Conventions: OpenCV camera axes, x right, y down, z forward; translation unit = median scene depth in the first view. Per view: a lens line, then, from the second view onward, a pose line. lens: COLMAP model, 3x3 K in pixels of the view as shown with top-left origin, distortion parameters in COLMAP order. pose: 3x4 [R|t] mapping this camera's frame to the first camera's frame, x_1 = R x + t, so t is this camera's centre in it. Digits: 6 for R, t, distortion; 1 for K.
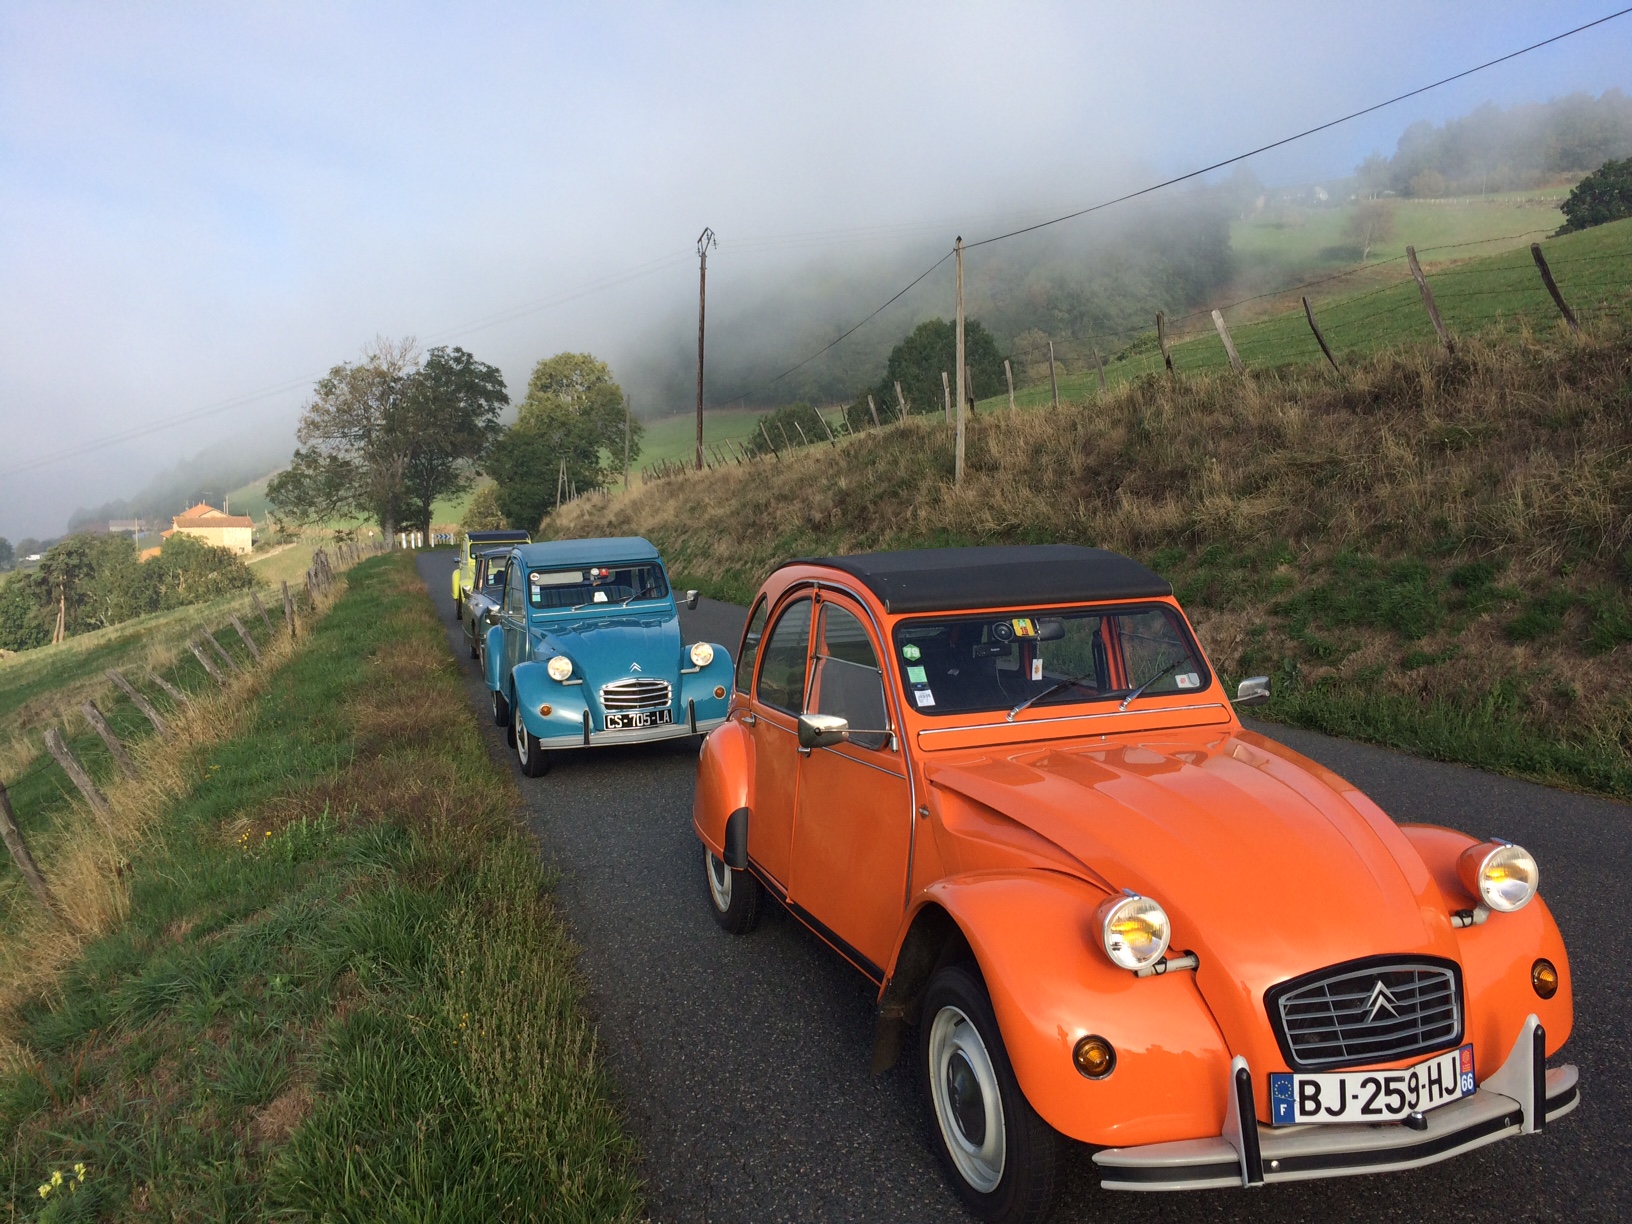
lens RADIAL K [[1399.2, 0, 795.8], [0, 1399.2, 599.5], [0, 0, 1]] dist [0.083435, -0.079480]
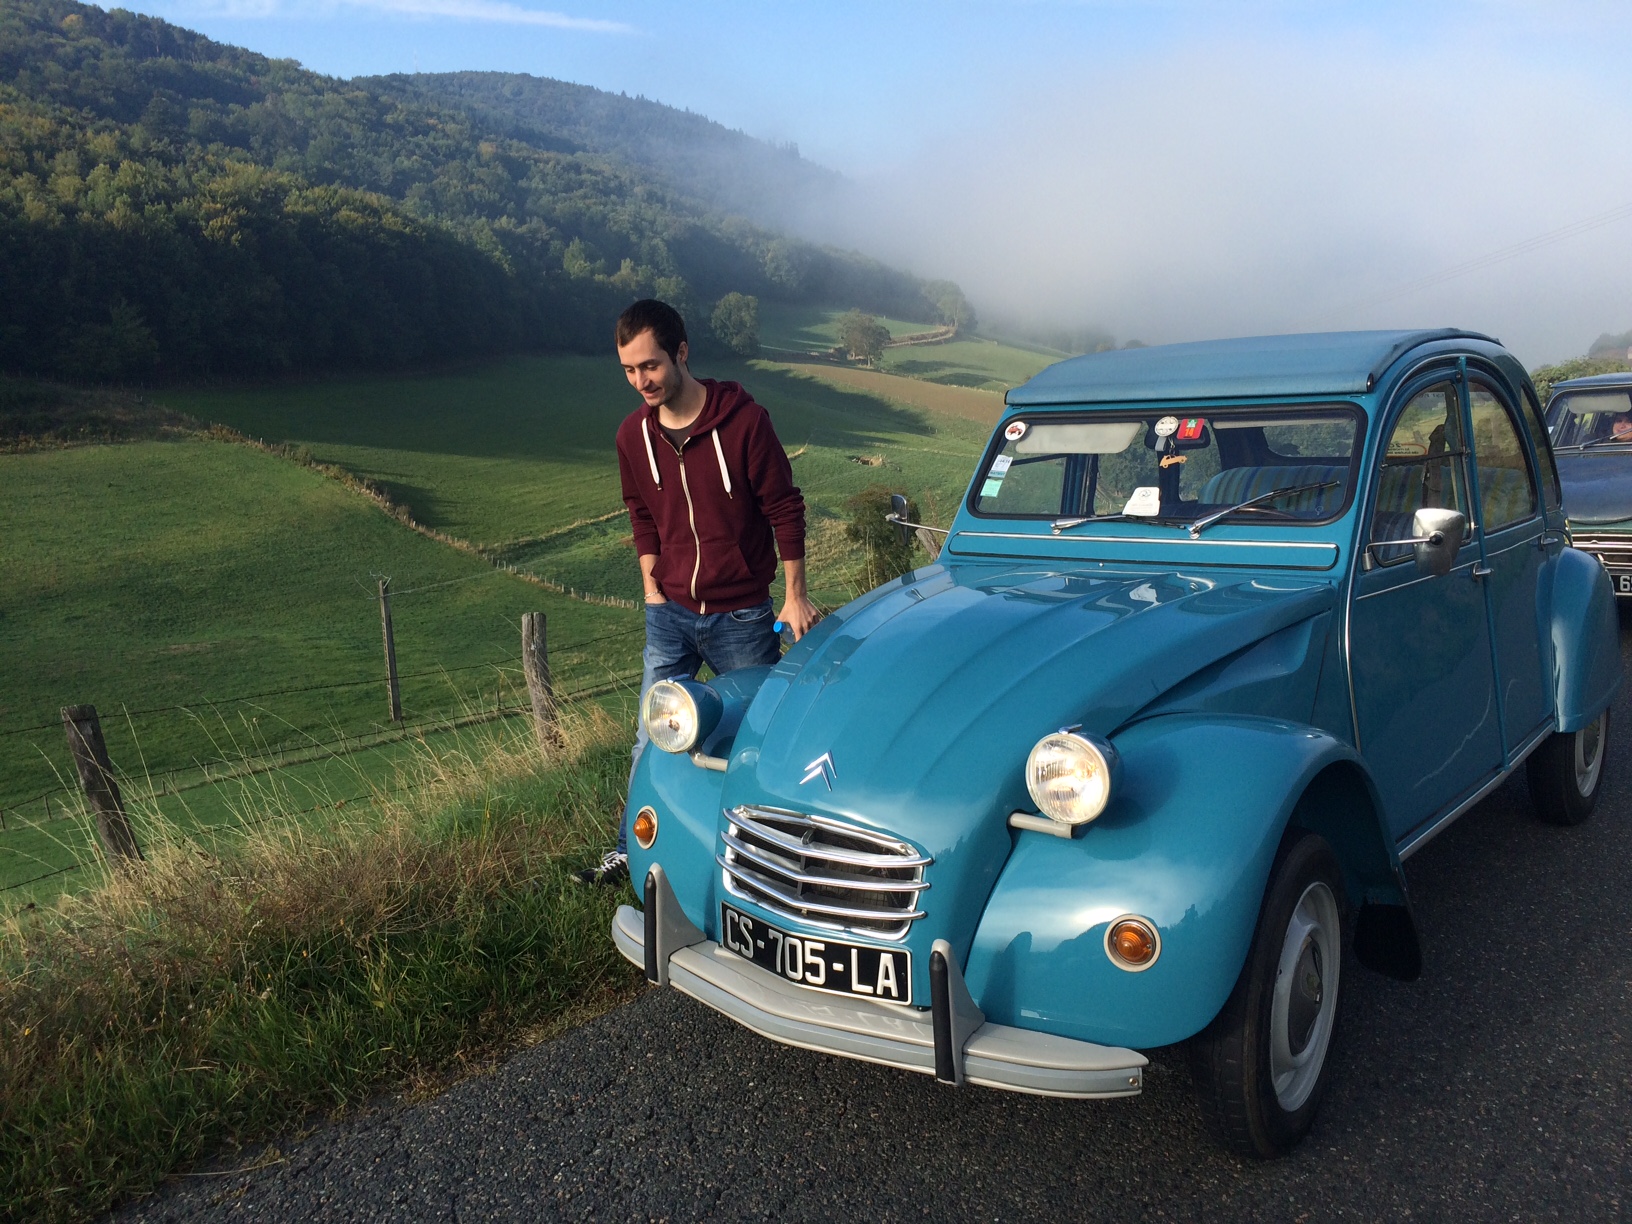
lens RADIAL K [[1362.3, 0, 821.8], [0, 1362.3, 578.6], [0, 0, 1]] dist [0.085026, -0.092084]
pose [[0.552236, 0.151130, -0.819875, 0.104579], [-0.060045, 0.988088, 0.141693, -0.028576], [0.831523, -0.029019, 0.554732, 0.832980]]
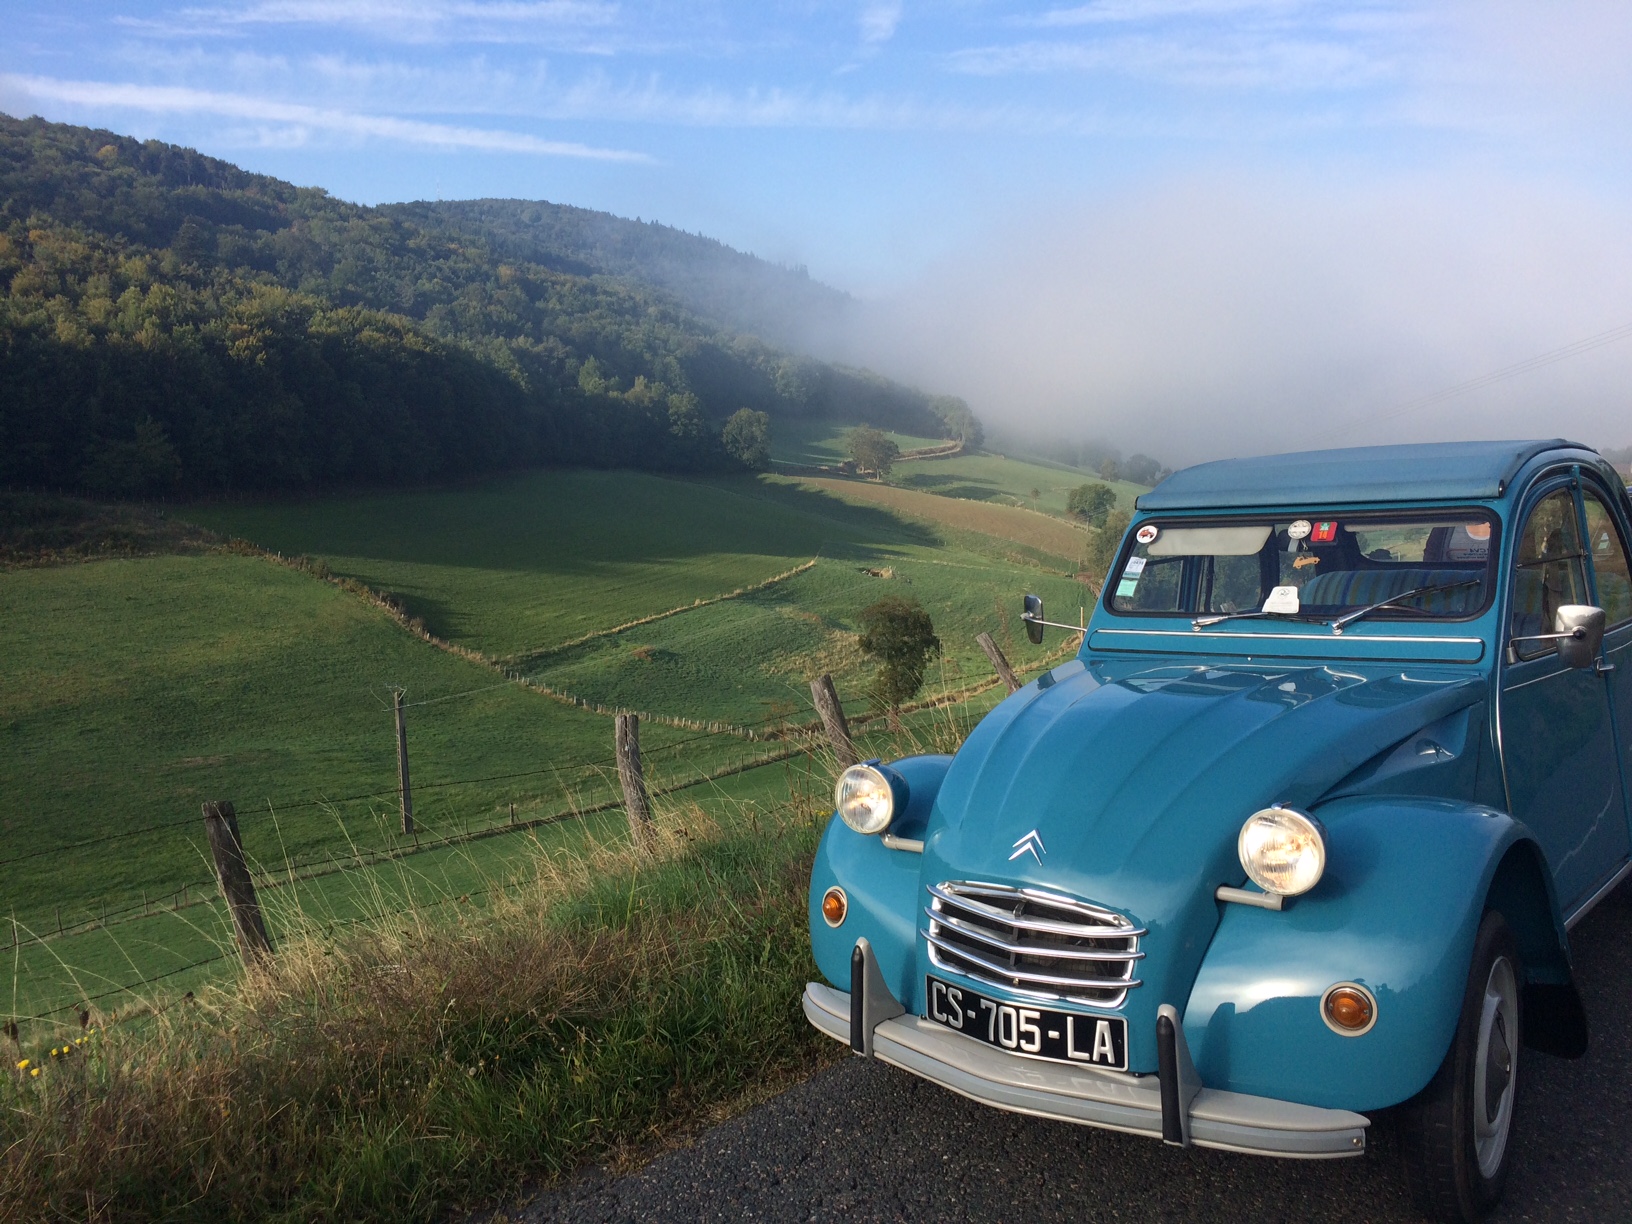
lens RADIAL K [[1360.8, 0, 819.9], [0, 1360.8, 580.6], [0, 0, 1]] dist [0.085051, -0.087894]
pose [[0.546352, 0.084617, -0.833270, 0.100222], [-0.059420, 0.996293, 0.062212, -0.023985], [0.835445, 0.015524, 0.549354, 0.785000]]
